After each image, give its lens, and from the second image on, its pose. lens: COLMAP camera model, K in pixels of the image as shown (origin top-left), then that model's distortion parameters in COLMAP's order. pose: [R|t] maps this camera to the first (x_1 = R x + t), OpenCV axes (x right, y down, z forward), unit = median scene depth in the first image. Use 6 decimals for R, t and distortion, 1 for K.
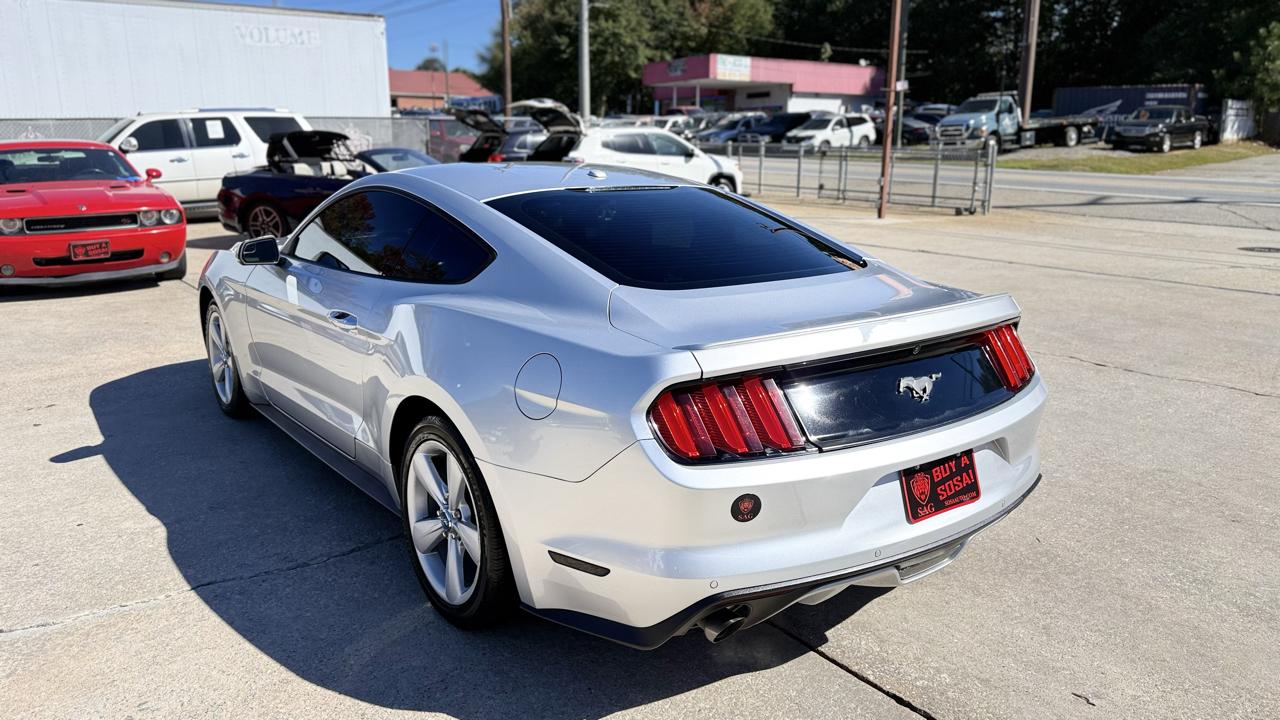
lens RADIAL K [[913.0, 0, 636.0], [0, 913.0, 361.9], [0, 0, 1]] dist [-0.000466, -0.005533]
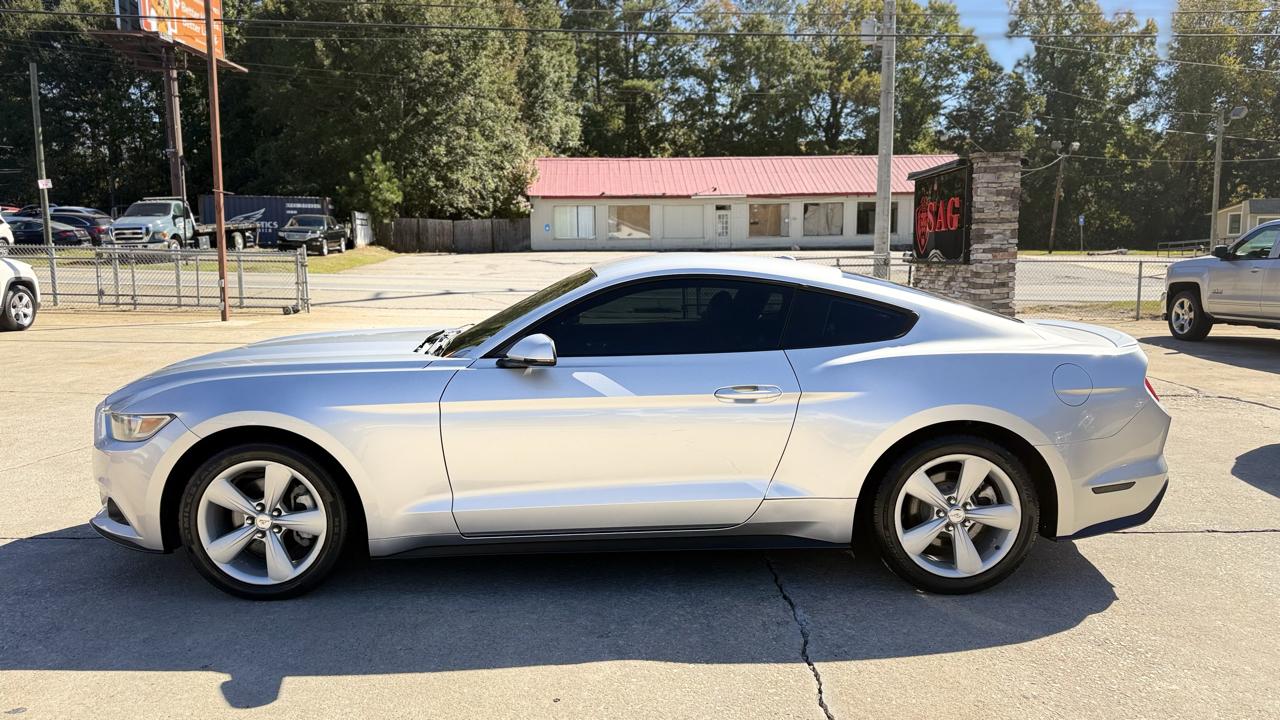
lens RADIAL K [[888.6, 0, 636.5], [0, 888.6, 360.8], [0, 0, 1]] dist [0.180956, -0.349730]
pose [[0.586838, -0.101274, 0.803346, -0.120078], [0.190095, 0.981649, -0.015111, -0.009148], [-0.787074, 0.161579, 0.595321, 0.042776]]
